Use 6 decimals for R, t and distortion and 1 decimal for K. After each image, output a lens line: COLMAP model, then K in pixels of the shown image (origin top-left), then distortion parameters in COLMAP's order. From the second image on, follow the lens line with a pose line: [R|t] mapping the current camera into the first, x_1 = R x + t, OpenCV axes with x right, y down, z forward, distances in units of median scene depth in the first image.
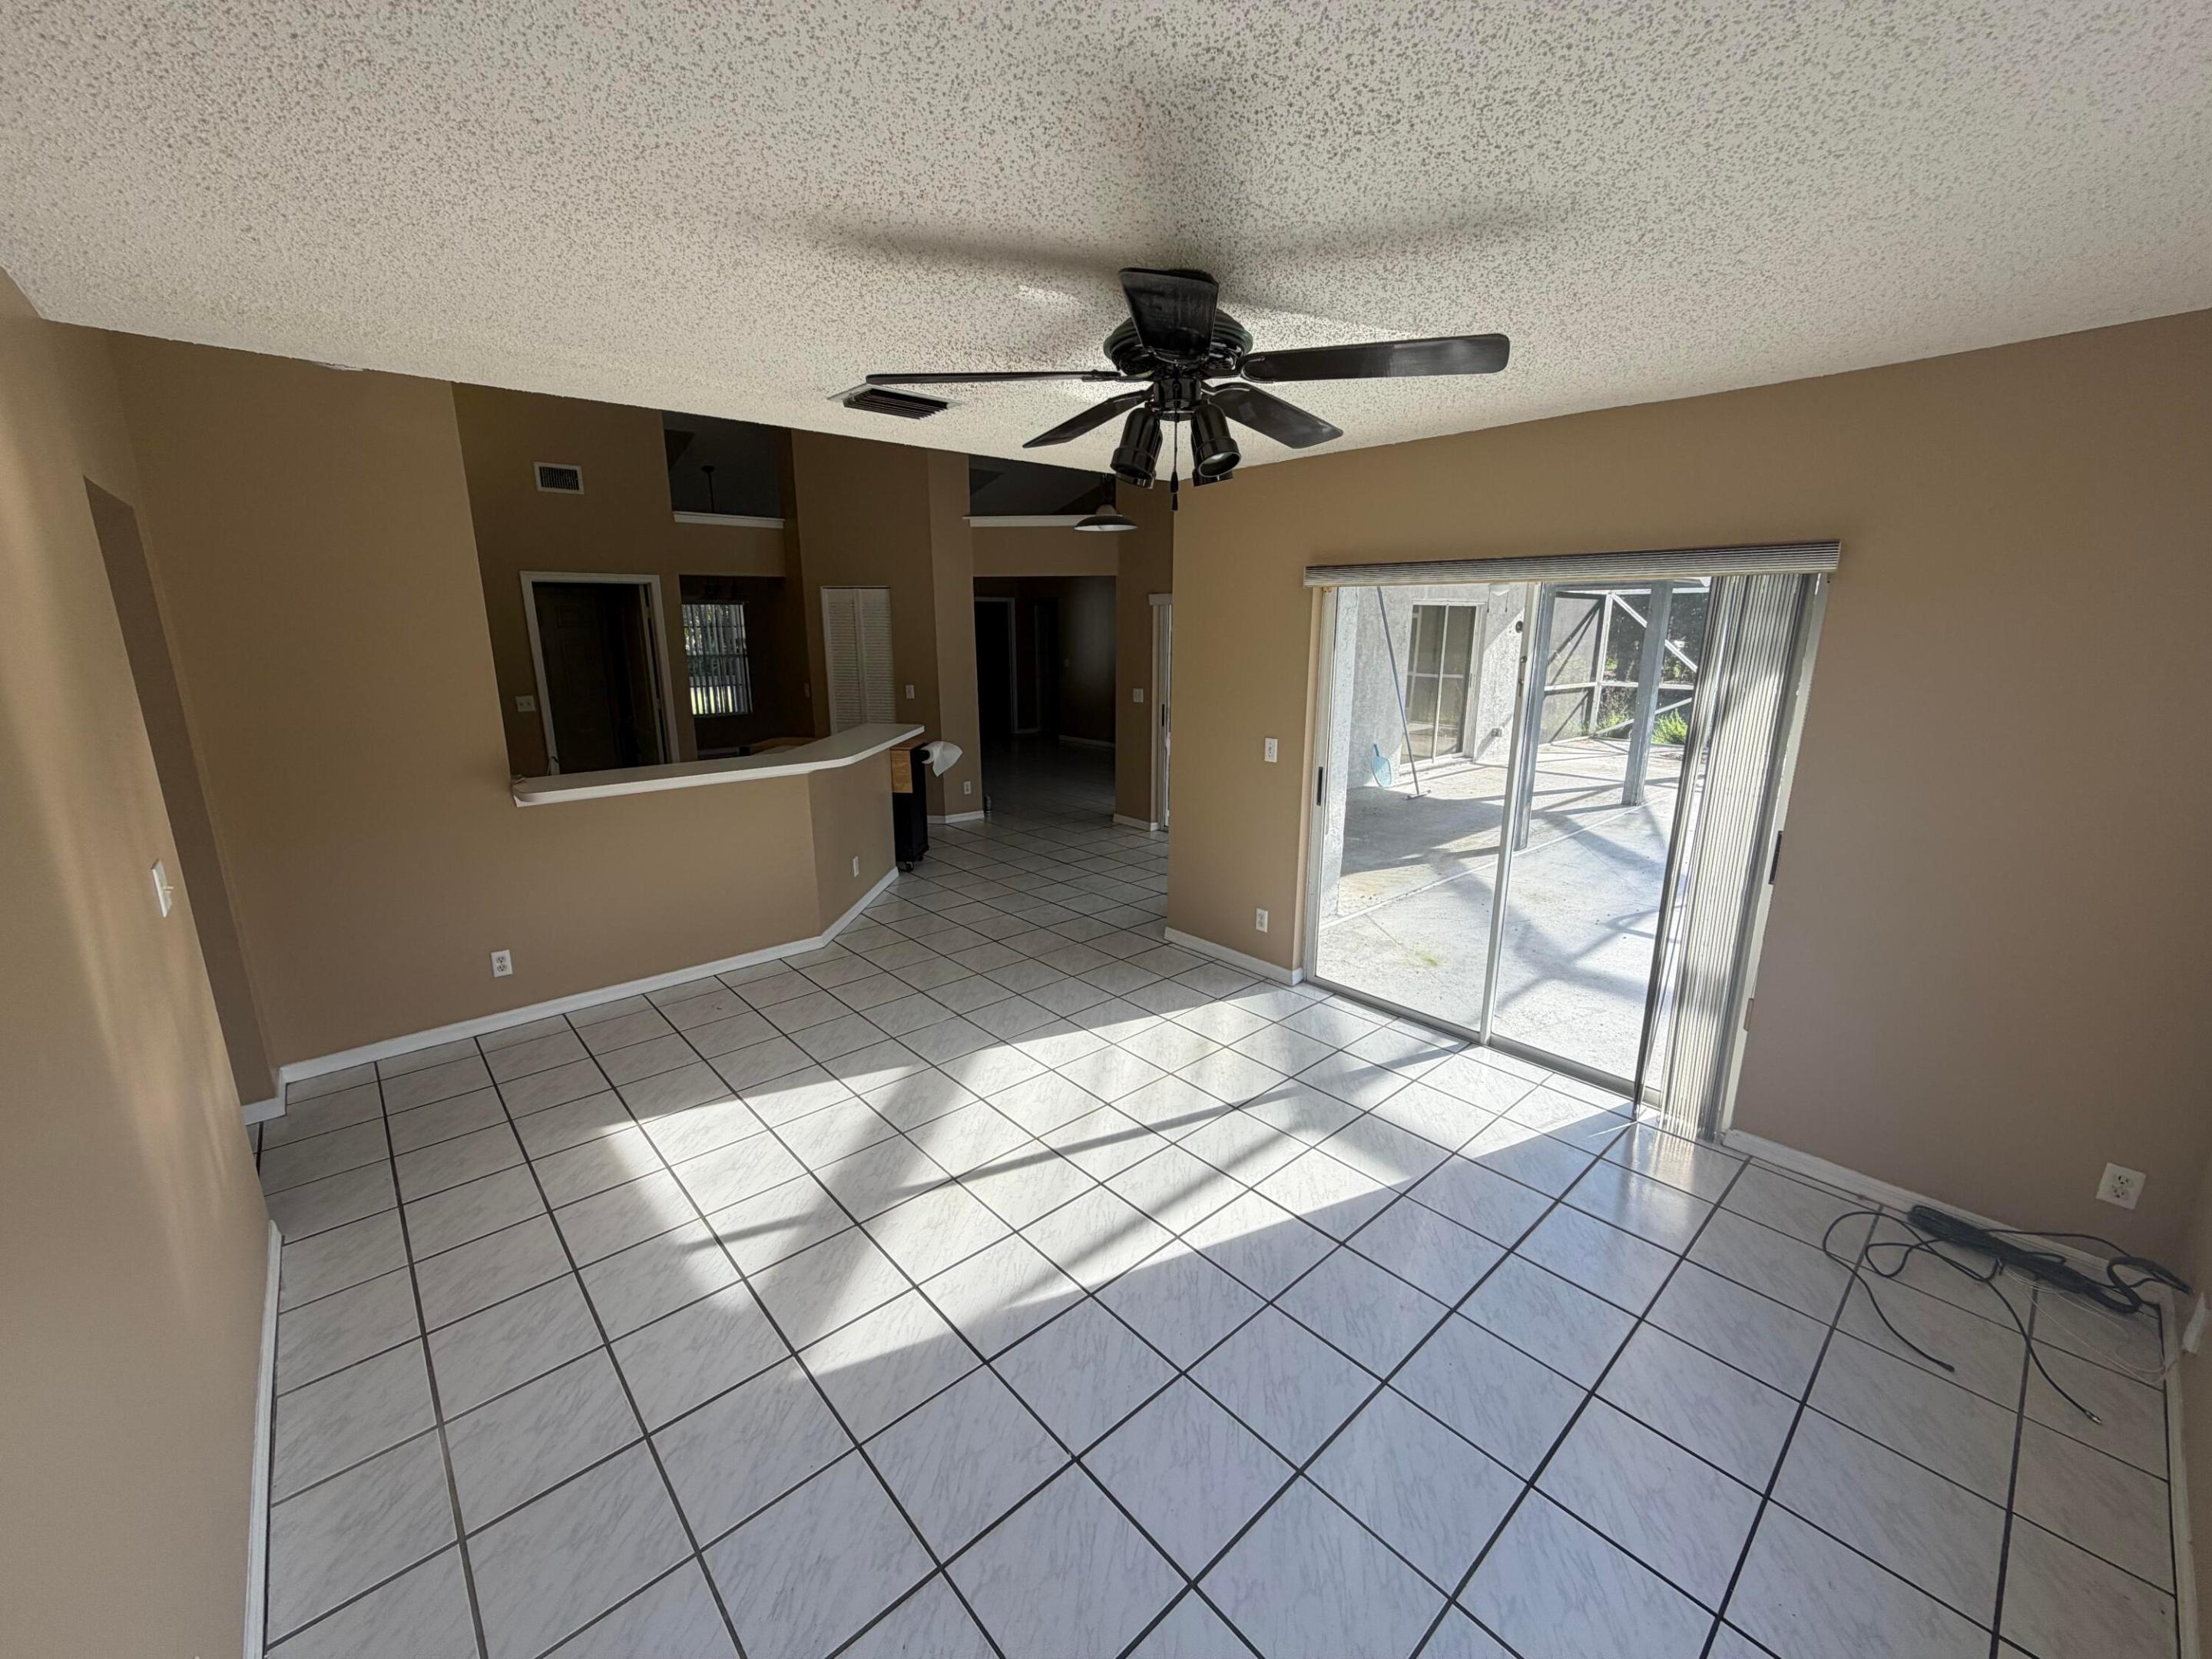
lens RADIAL K [[882.8, 0, 1108.6], [0, 882.8, 820.4], [0, 0, 1]] dist [0.000881, -0.000252]
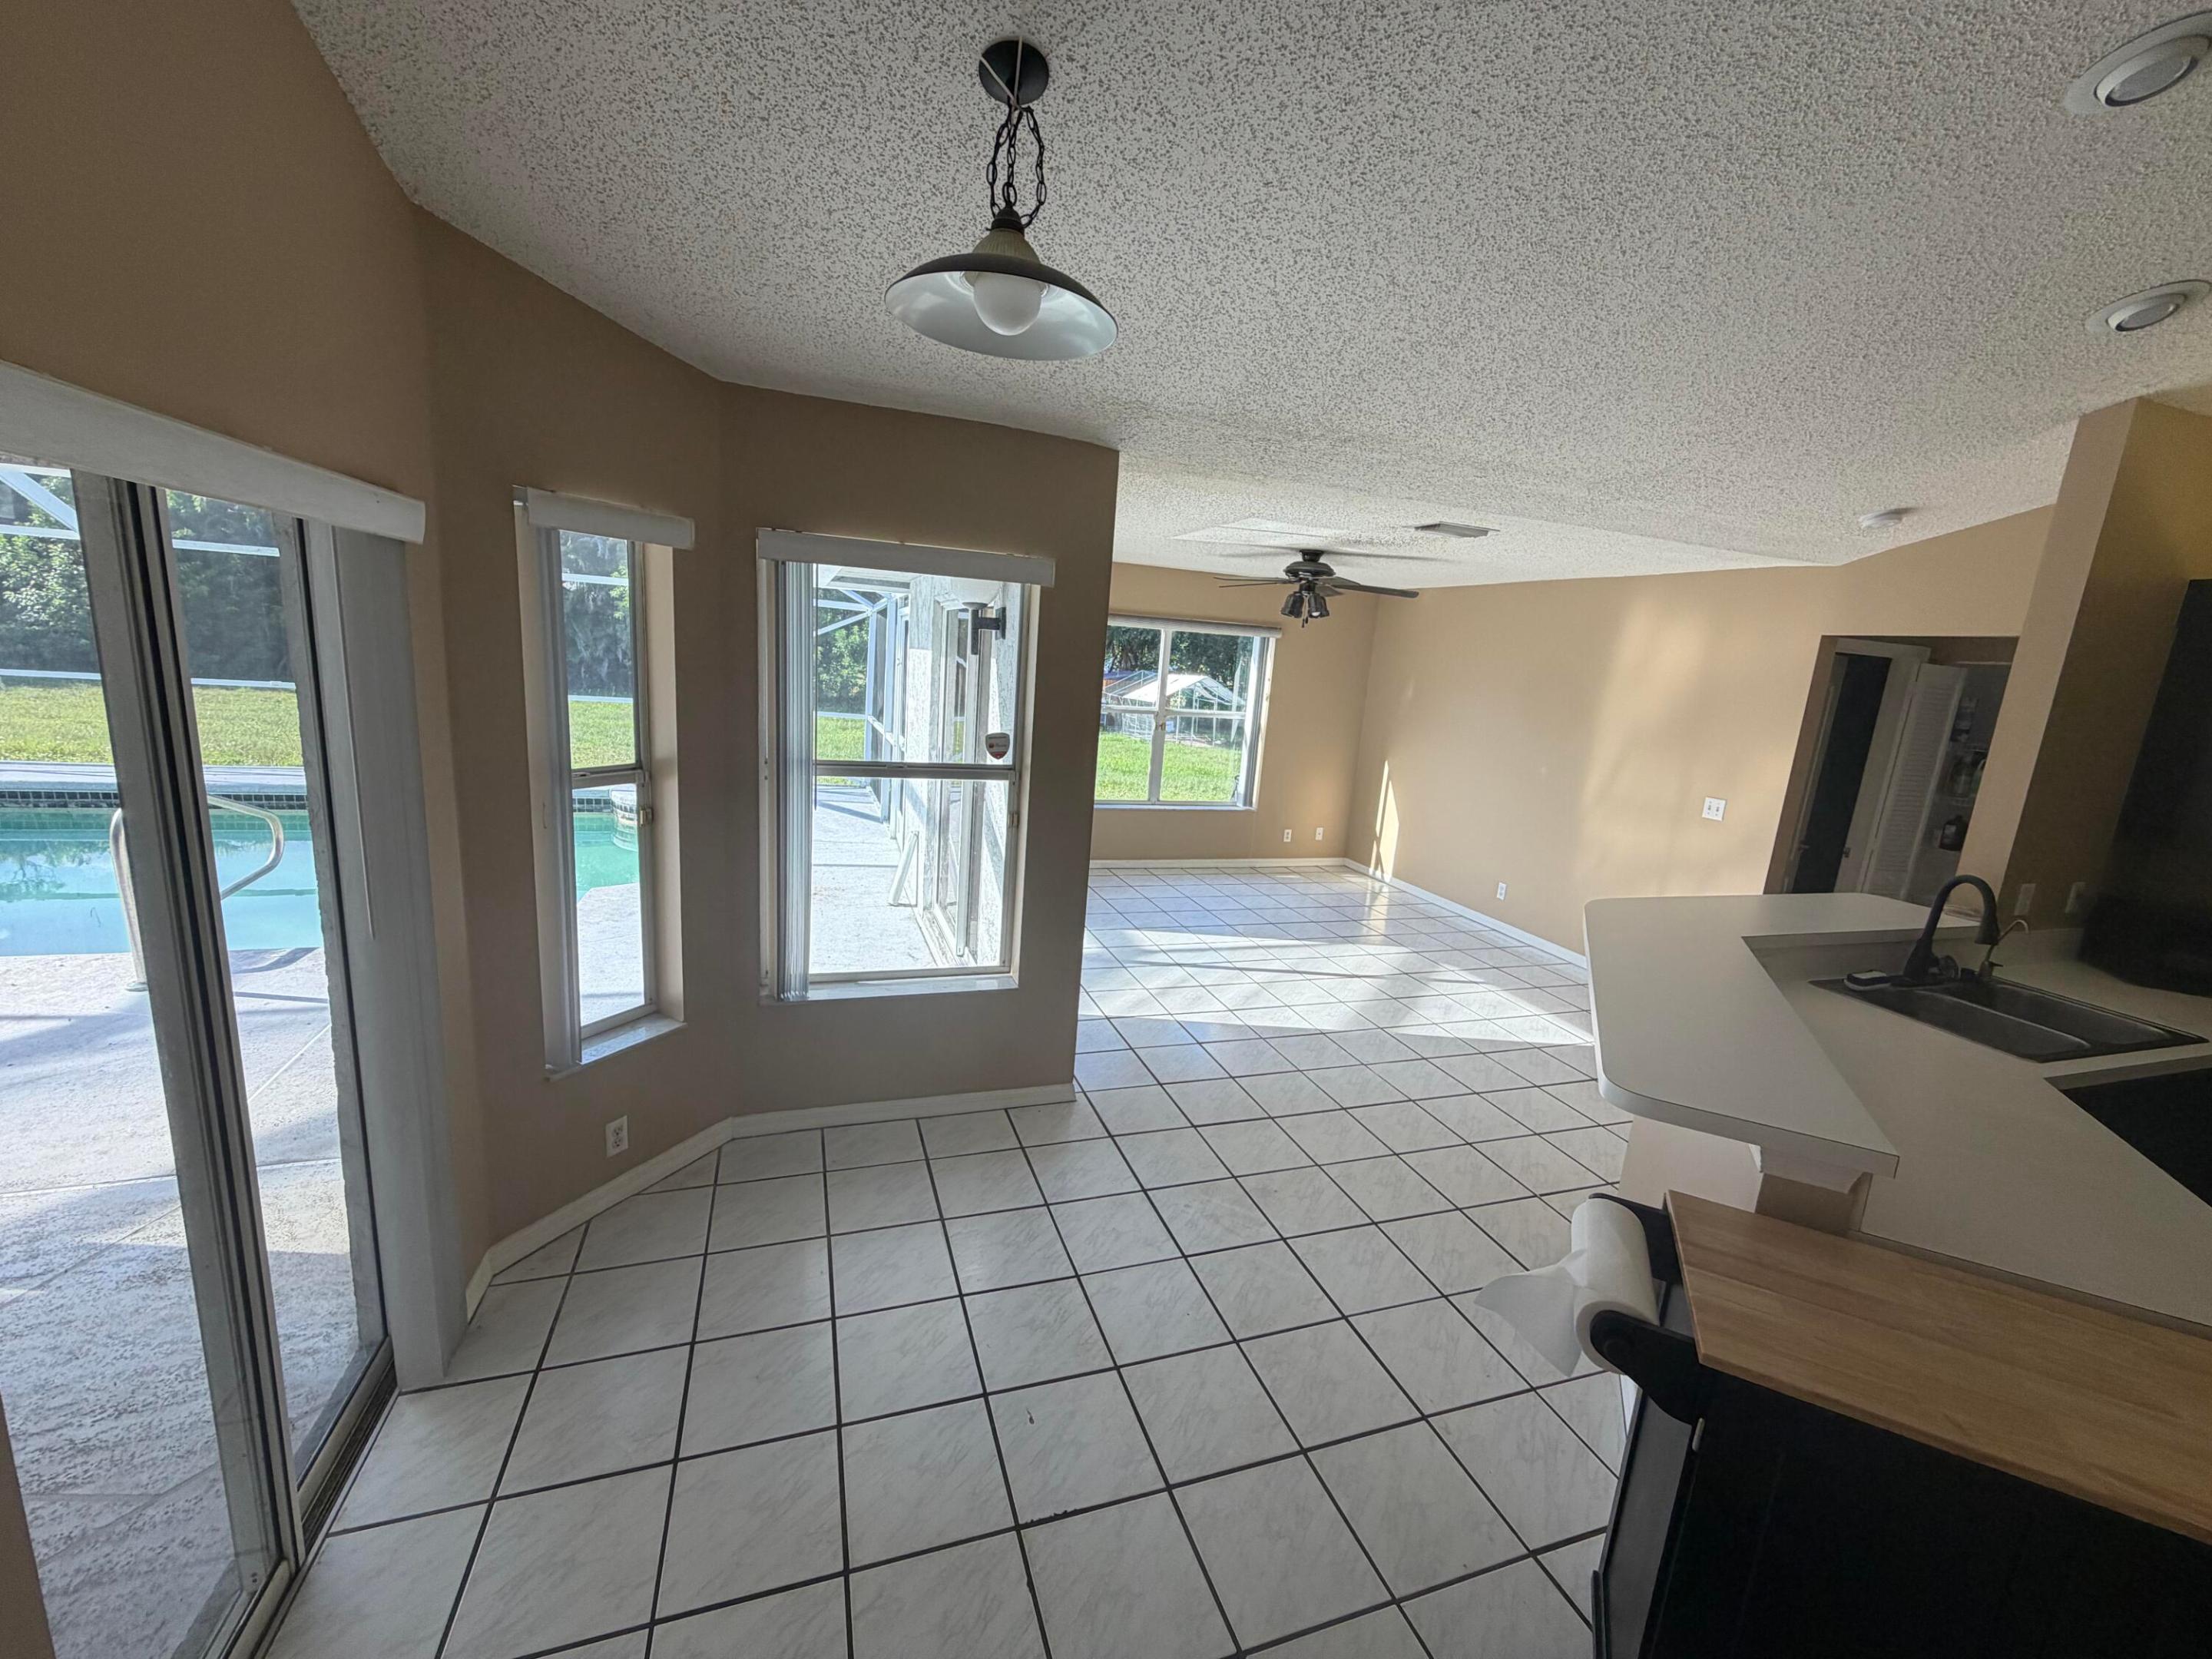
lens RADIAL K [[882.8, 0, 1097.6], [0, 882.8, 831.5], [0, 0, 1]] dist [0.000881, -0.000252]
pose [[-0.916770, -0.141671, 0.373447, -0.295142], [0.020498, 0.917062, 0.398217, -0.555842], [-0.398890, 0.372728, -0.837831, 2.411631]]
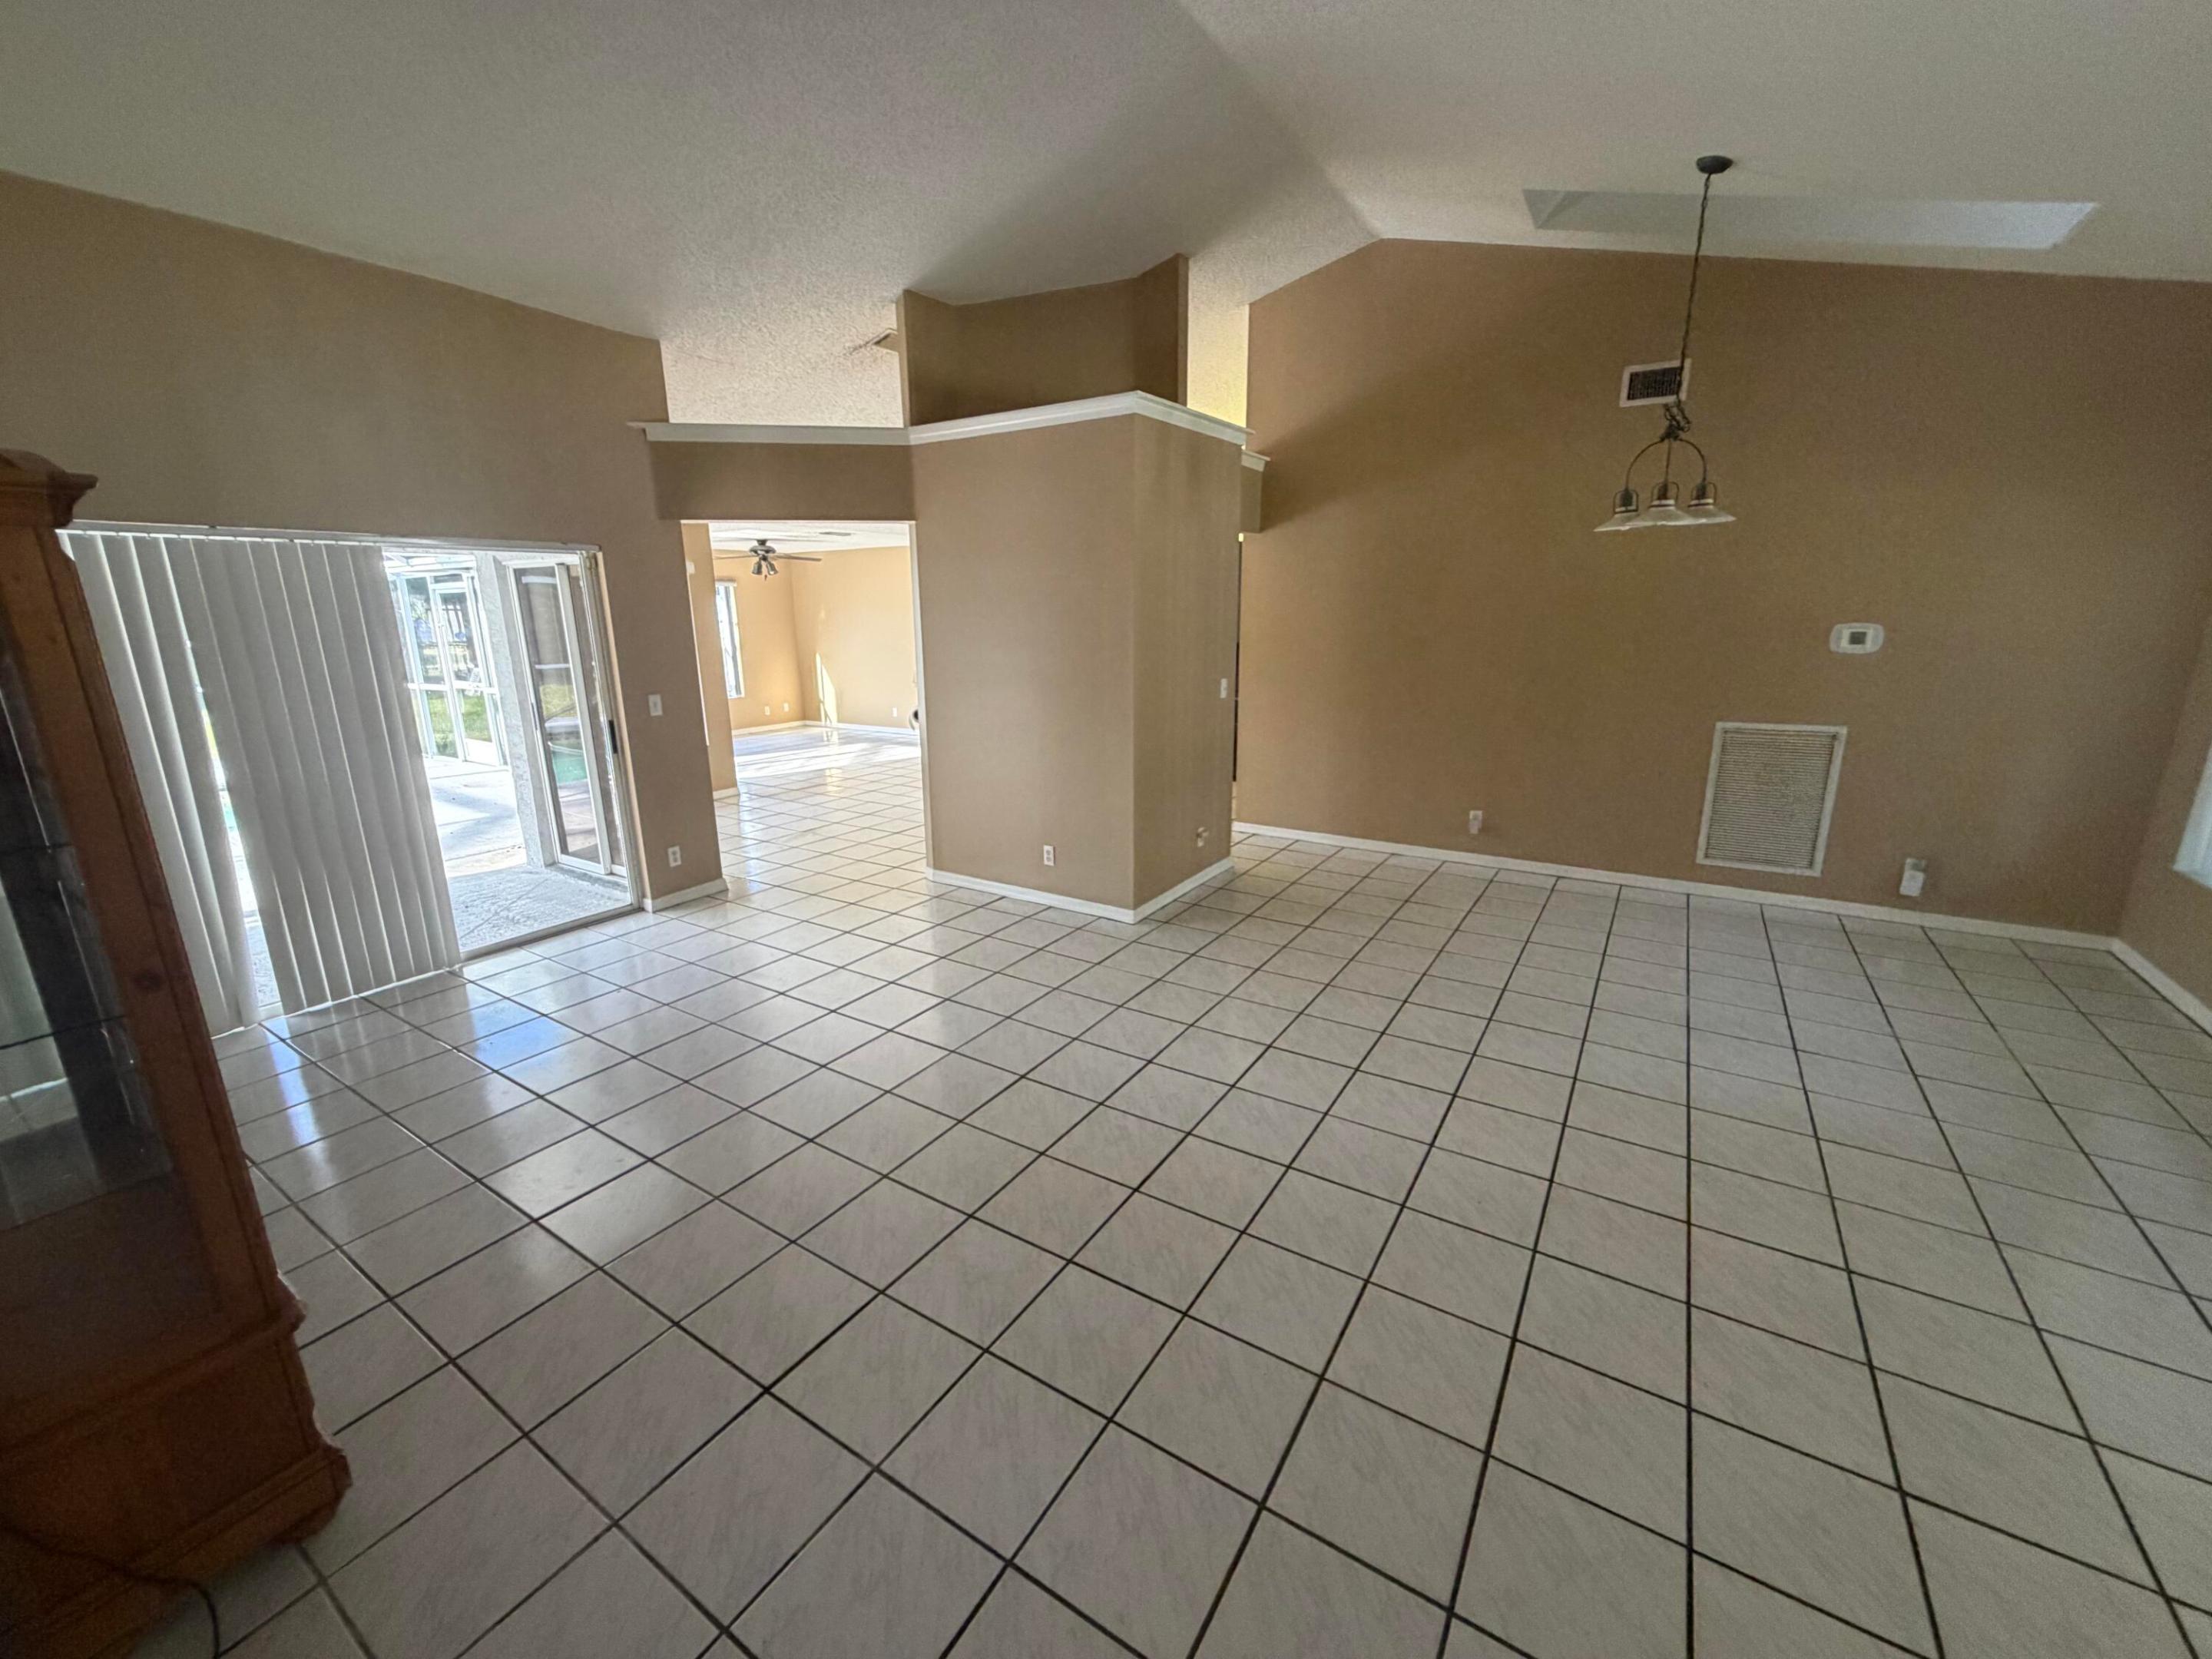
lens RADIAL K [[882.8, 0, 1101.2], [0, 882.8, 831.8], [0, 0, 1]] dist [0.000881, -0.000252]
pose [[-0.964431, 0.076856, -0.252917, -0.261313], [-0.047109, 0.891510, 0.450545, -0.926536], [0.260104, 0.446434, -0.856179, 4.185657]]
